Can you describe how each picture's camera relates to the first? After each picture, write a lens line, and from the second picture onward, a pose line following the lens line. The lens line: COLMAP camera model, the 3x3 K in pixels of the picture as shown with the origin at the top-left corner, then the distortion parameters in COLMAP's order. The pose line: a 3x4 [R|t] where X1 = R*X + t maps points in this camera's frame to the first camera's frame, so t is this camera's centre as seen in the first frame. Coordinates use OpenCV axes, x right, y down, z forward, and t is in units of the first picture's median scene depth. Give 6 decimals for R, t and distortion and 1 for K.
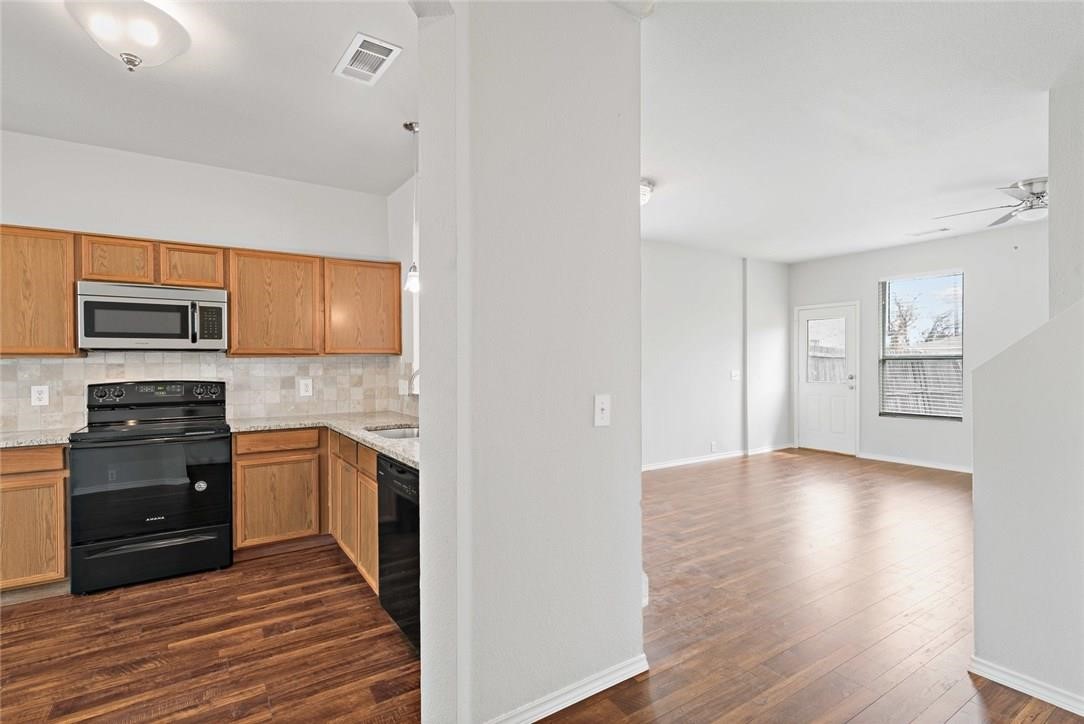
lens RADIAL K [[520.5, 0, 544.2], [0, 520.5, 365.8], [0, 0, 1]] dist [0.003459, -0.000019]
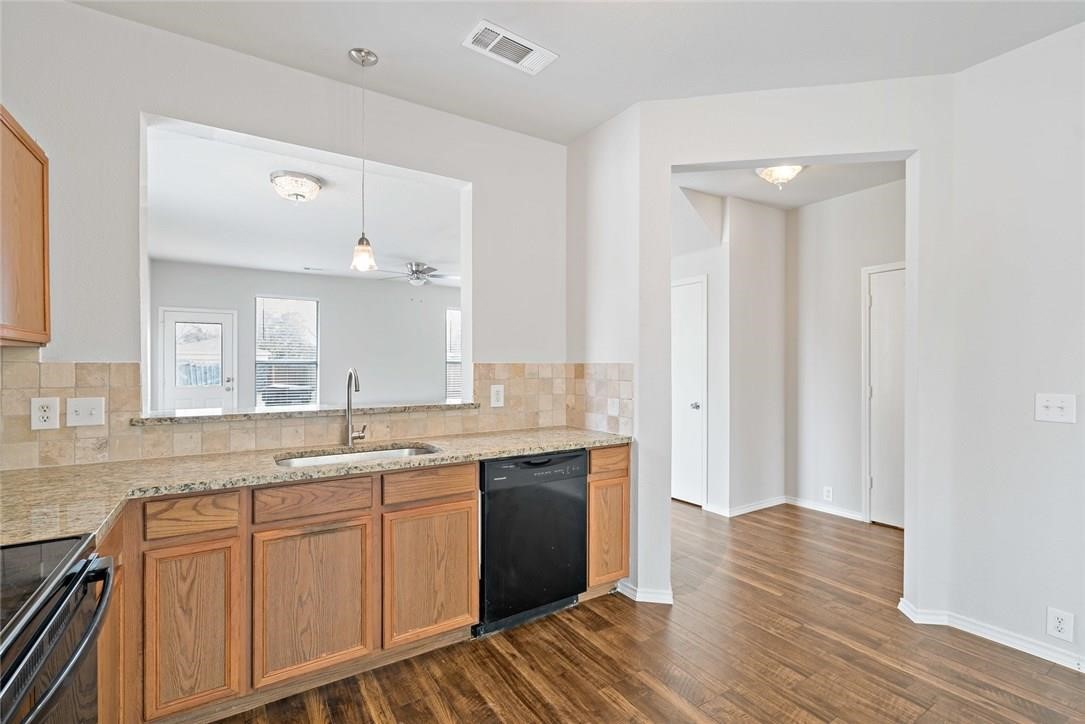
lens RADIAL K [[499.1, 0, 549.6], [0, 499.1, 366.5], [0, 0, 1]] dist [-0.002975, 0.001126]
pose [[0.008361, 0.003546, 0.999959, -0.926231], [0.005180, 0.999980, -0.003589, 0.002458], [-0.999952, 0.005209, 0.008342, 0.677922]]
